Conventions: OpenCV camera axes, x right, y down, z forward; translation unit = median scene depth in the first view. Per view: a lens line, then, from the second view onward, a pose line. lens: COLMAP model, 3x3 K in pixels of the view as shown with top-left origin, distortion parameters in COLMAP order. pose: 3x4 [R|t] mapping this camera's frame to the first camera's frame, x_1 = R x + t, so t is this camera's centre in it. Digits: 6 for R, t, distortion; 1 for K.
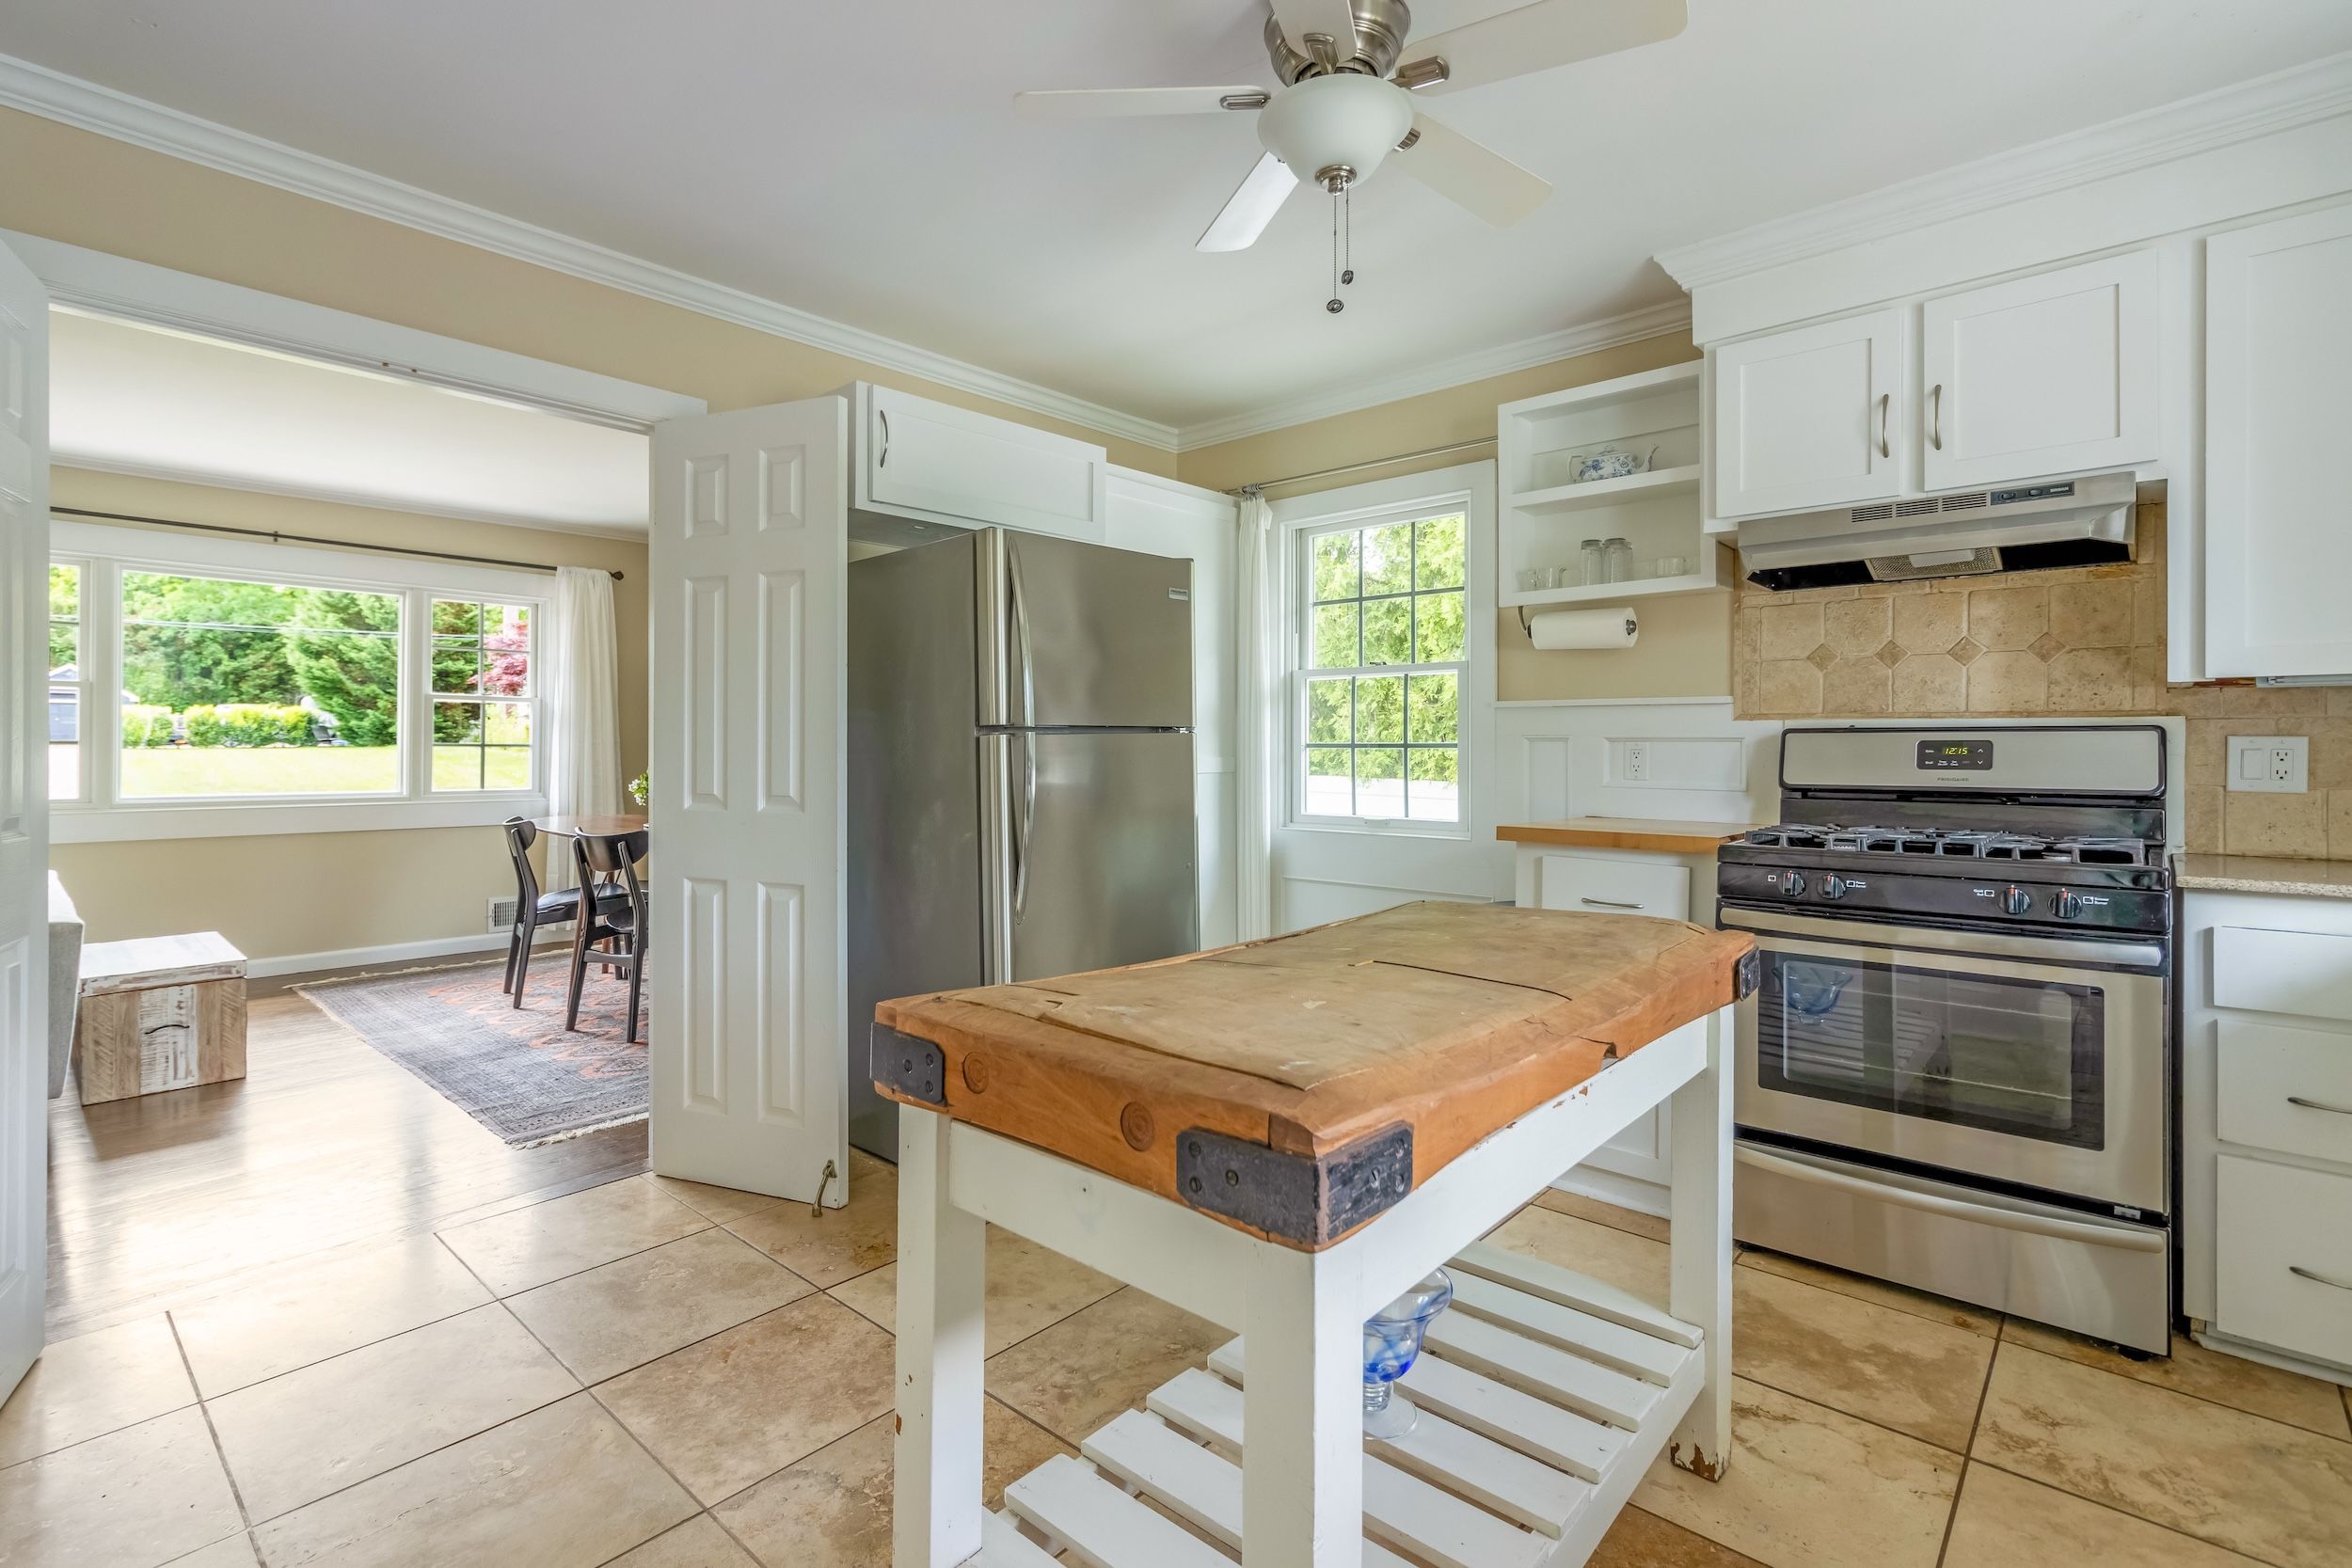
lens RADIAL K [[1094.3, 0, 1182.7], [0, 1094.3, 737.1], [0, 0, 1]] dist [-0.000655, 0.000838]
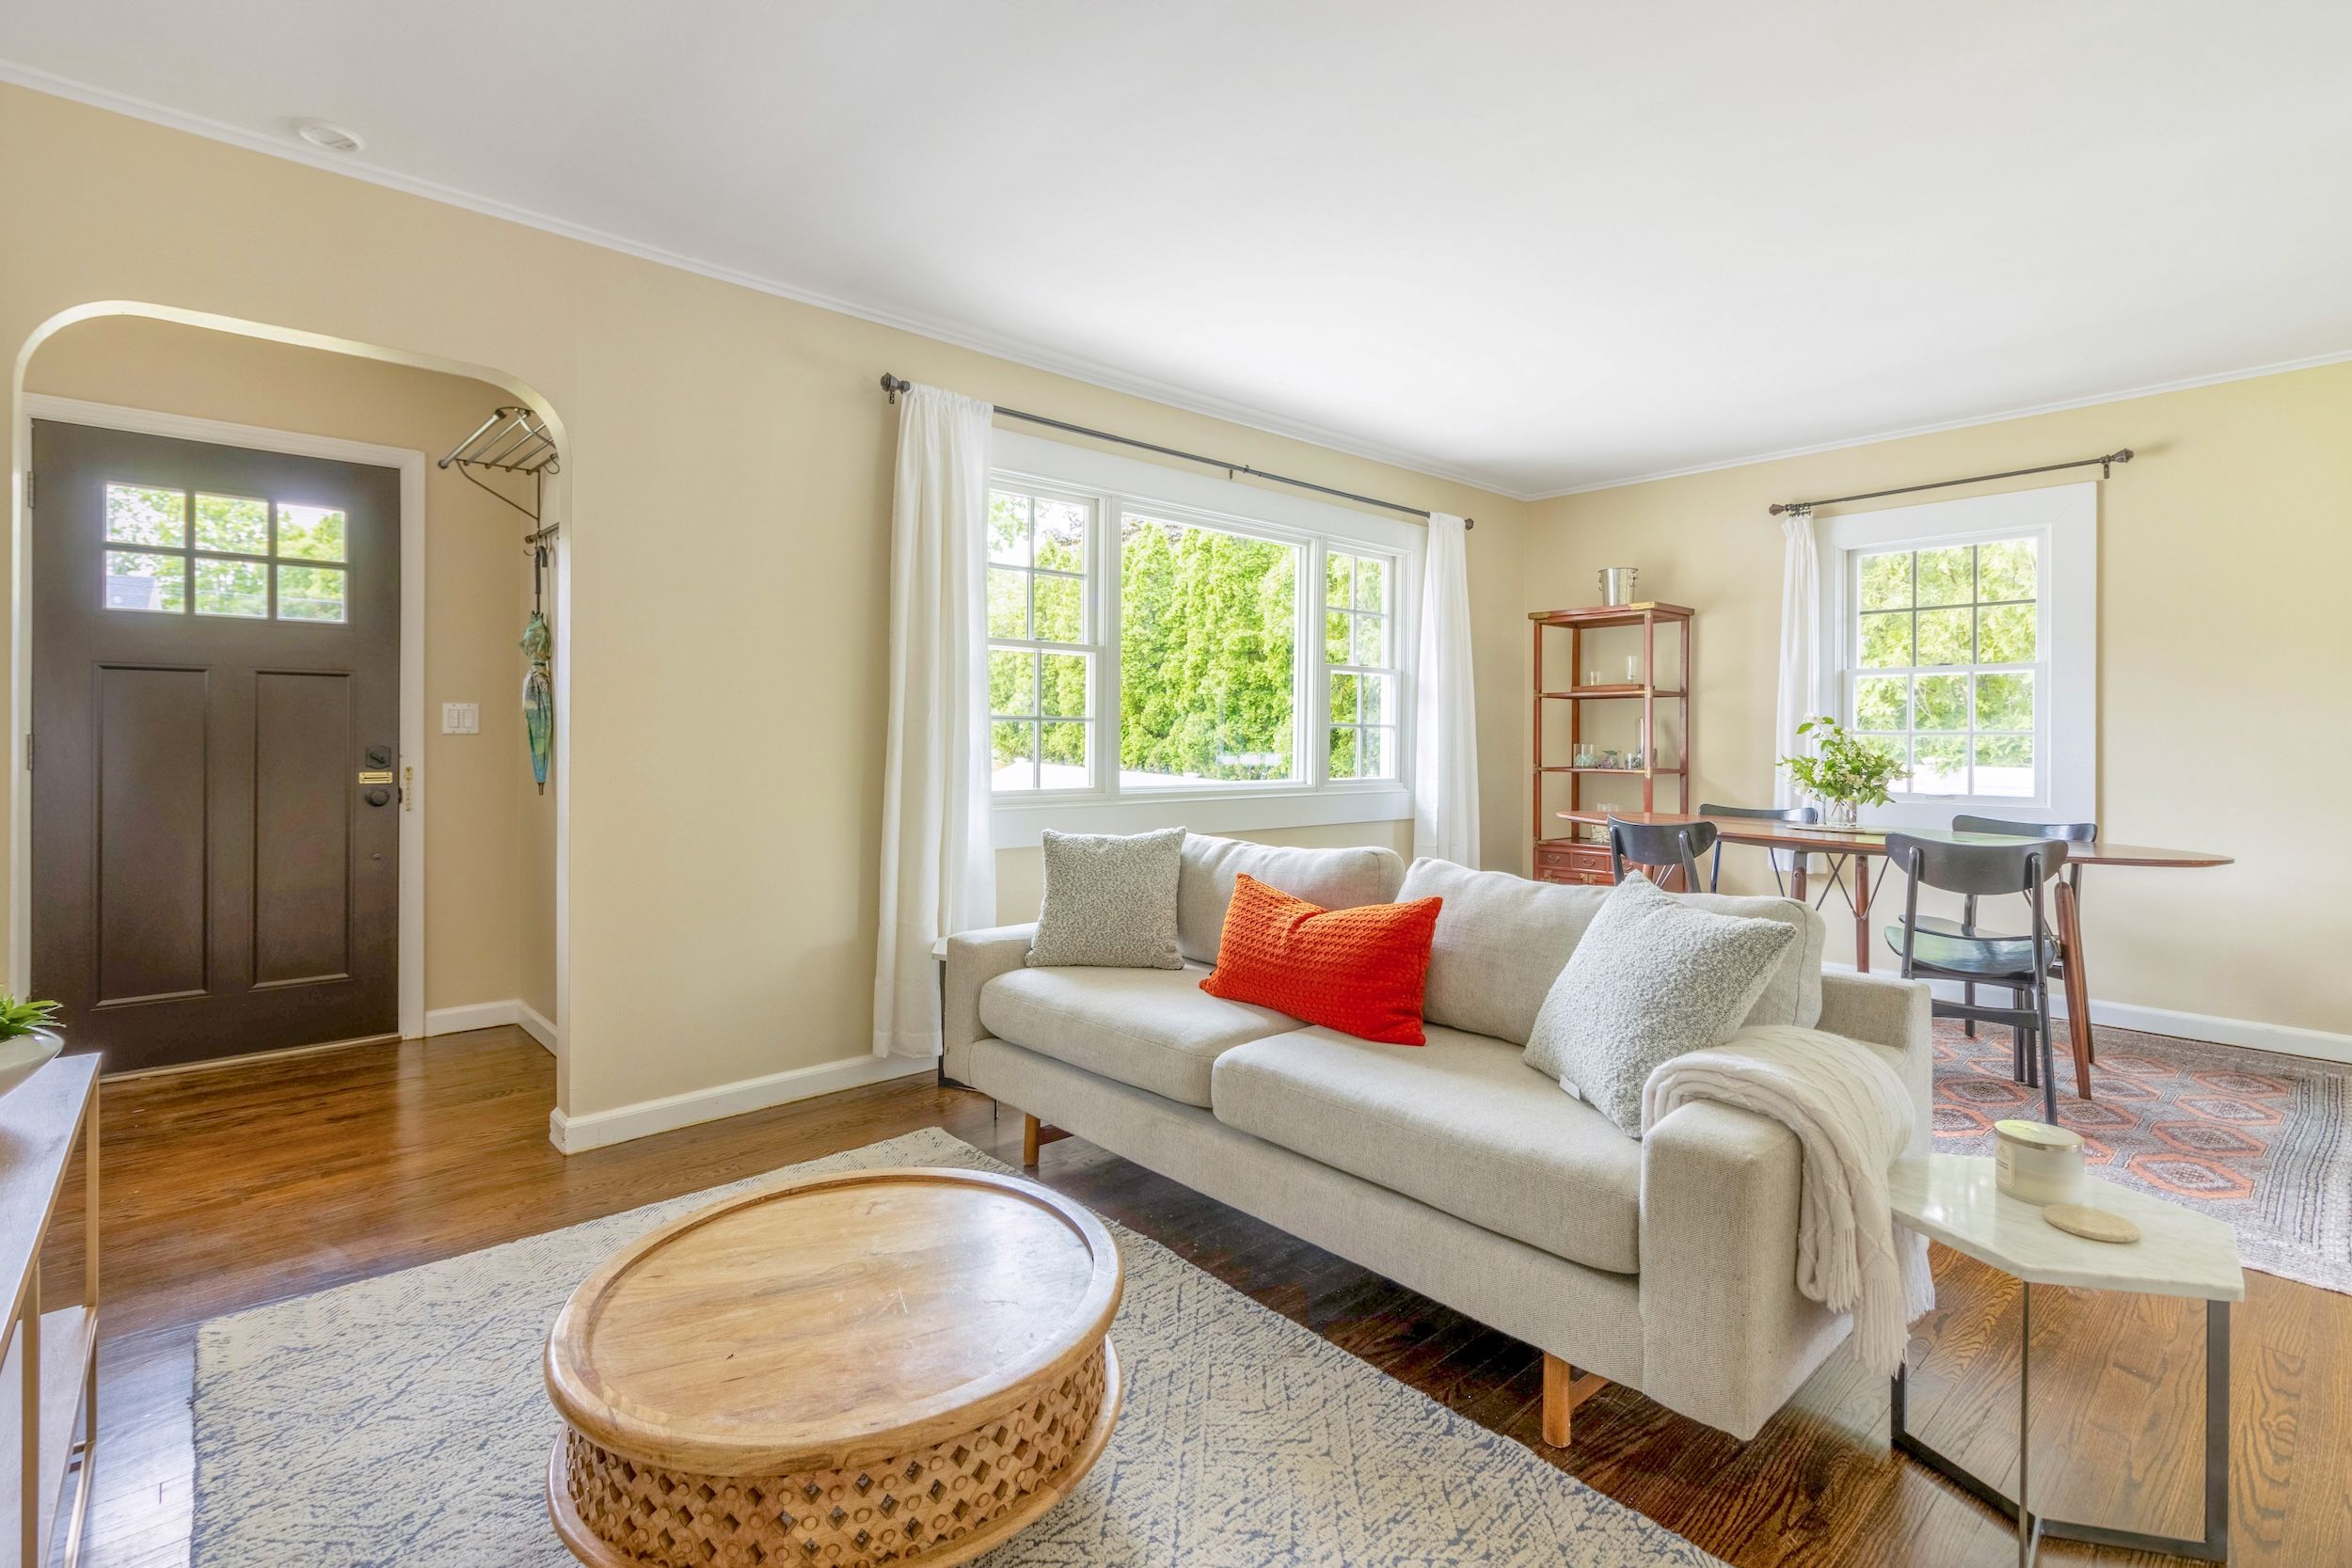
lens RADIAL K [[1094.3, 0, 1182.7], [0, 1094.3, 737.1], [0, 0, 1]] dist [-0.000655, 0.000838]
pose [[0.995107, 0.000589, -0.098800, -0.107875], [0.000643, 0.999922, 0.012434, 0.000713], [0.098800, -0.012436, 0.995030, 0.024460]]
